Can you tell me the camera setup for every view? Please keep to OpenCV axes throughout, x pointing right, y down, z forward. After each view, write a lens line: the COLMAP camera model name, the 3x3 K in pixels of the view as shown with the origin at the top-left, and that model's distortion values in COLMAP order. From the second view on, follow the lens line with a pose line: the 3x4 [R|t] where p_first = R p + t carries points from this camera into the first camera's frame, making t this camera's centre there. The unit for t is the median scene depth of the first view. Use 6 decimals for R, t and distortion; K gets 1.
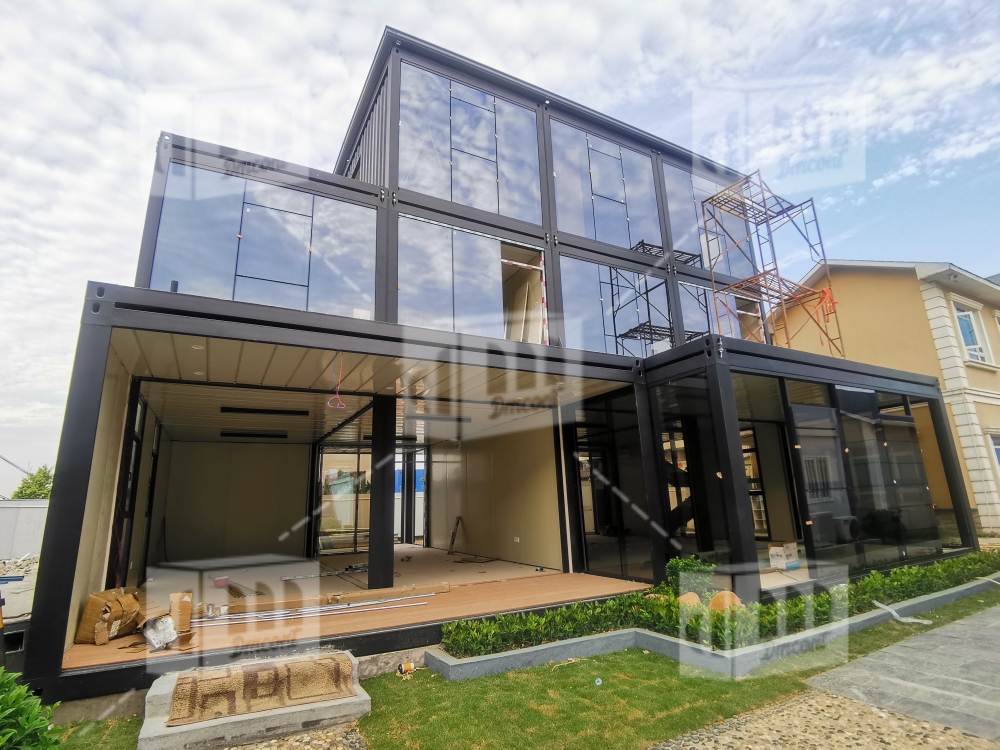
lens RADIAL K [[506.7, 0, 500.0], [0, 506.7, 375.0], [0, 0, 1]] dist [-0.029947, 0.000090]
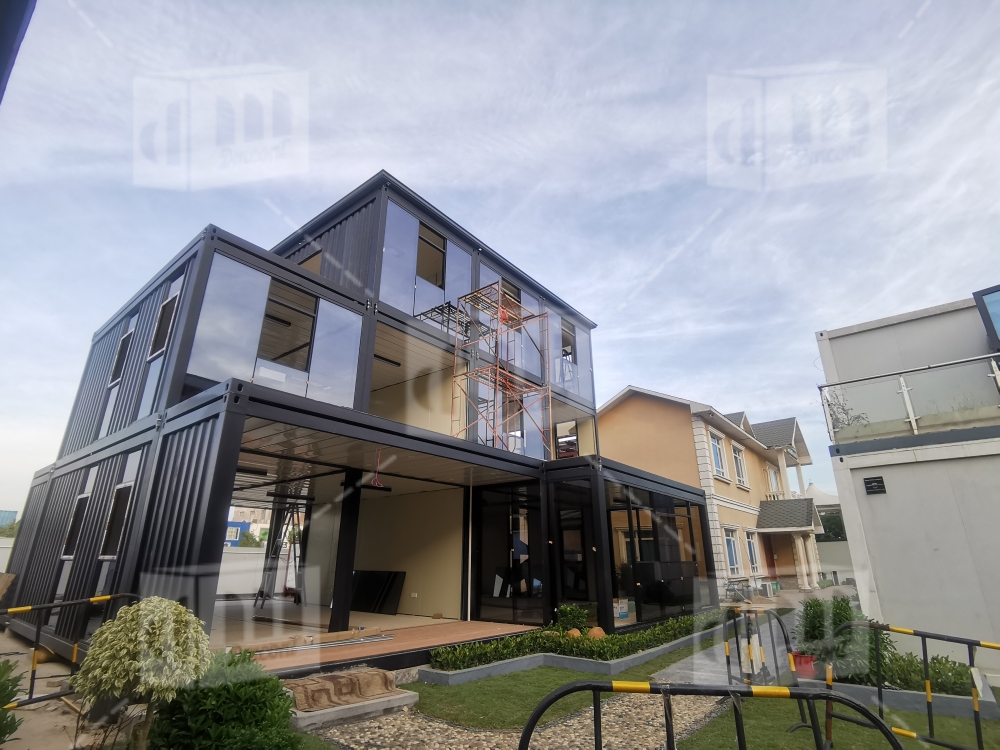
lens RADIAL K [[501.7, 0, 500.0], [0, 501.7, 375.0], [0, 0, 1]] dist [-0.005434, -0.016357]
pose [[0.922462, 0.168507, 0.347375, -0.322038], [-0.125760, 0.981802, -0.142302, -0.048961], [-0.365032, 0.087582, 0.926866, -0.255514]]
